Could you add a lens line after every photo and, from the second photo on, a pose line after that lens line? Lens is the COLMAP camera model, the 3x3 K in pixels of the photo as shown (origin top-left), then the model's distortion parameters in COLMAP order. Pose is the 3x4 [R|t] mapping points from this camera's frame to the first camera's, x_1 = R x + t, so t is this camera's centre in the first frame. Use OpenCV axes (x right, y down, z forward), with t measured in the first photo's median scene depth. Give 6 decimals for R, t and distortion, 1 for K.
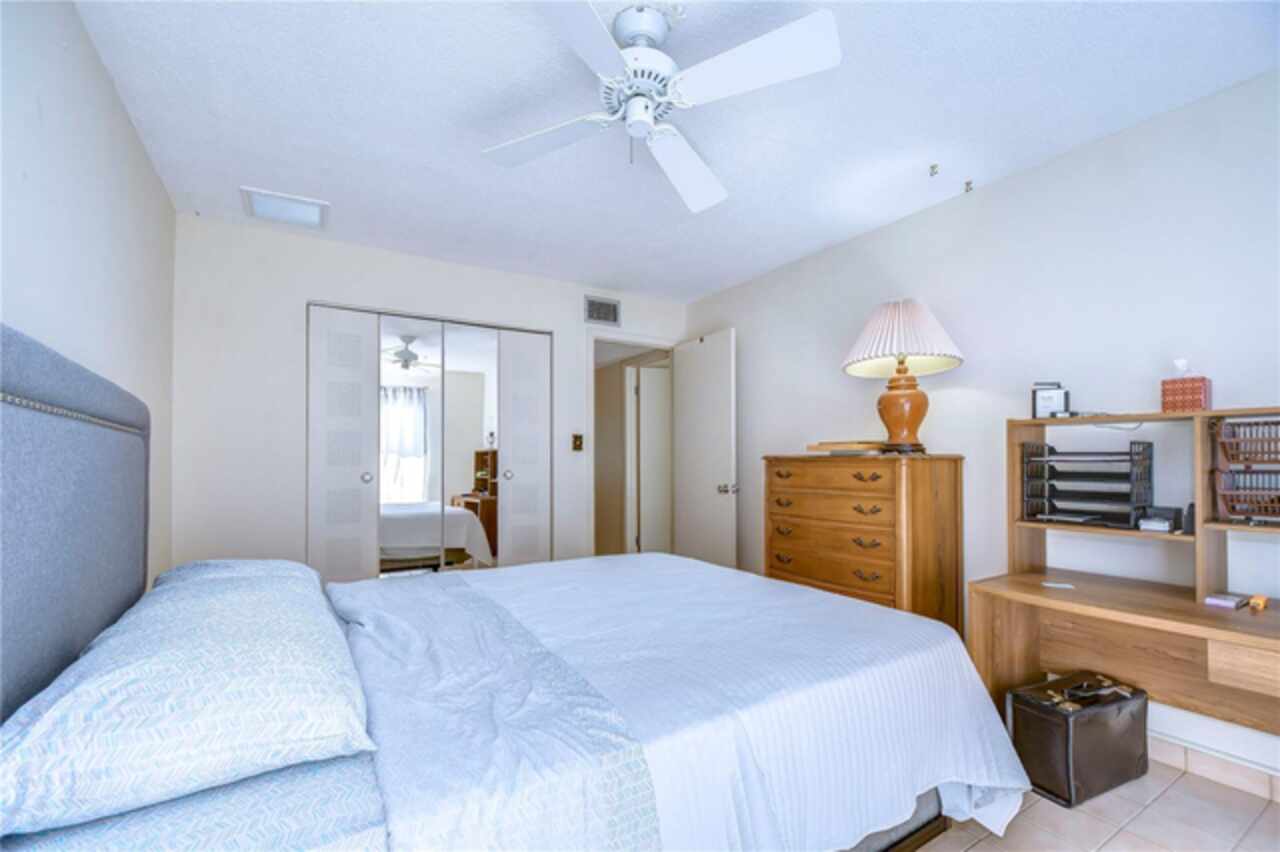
lens RADIAL K [[567.3, 0, 639.0], [0, 567.3, 446.0], [0, 0, 1]] dist [-0.000464, -0.000992]
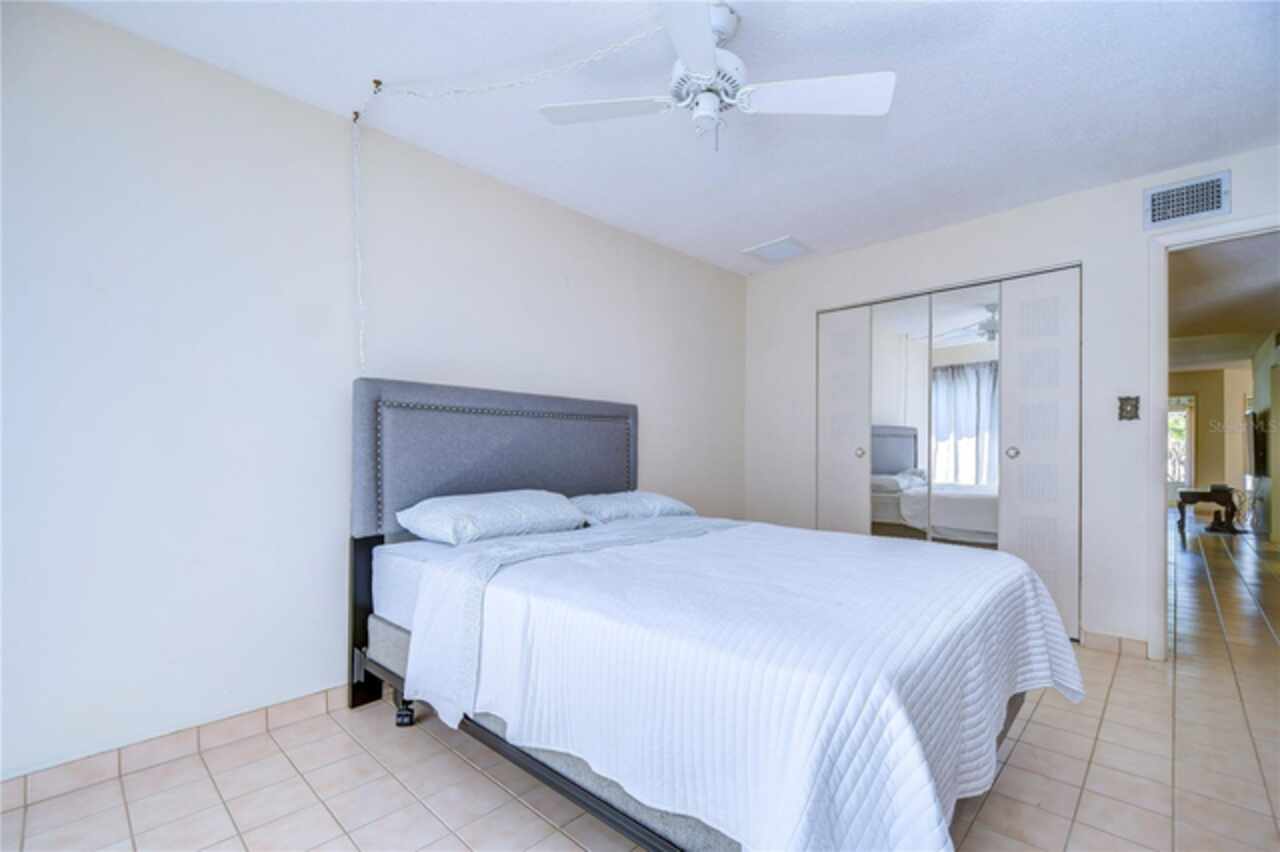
lens RADIAL K [[567.3, 0, 639.0], [0, 567.3, 446.0], [0, 0, 1]] dist [-0.000464, -0.000992]
pose [[0.233685, -0.000085, -0.972312, 0.441089], [0.024079, 0.999694, 0.005700, 0.022832], [0.972014, -0.024744, 0.233616, 0.254751]]
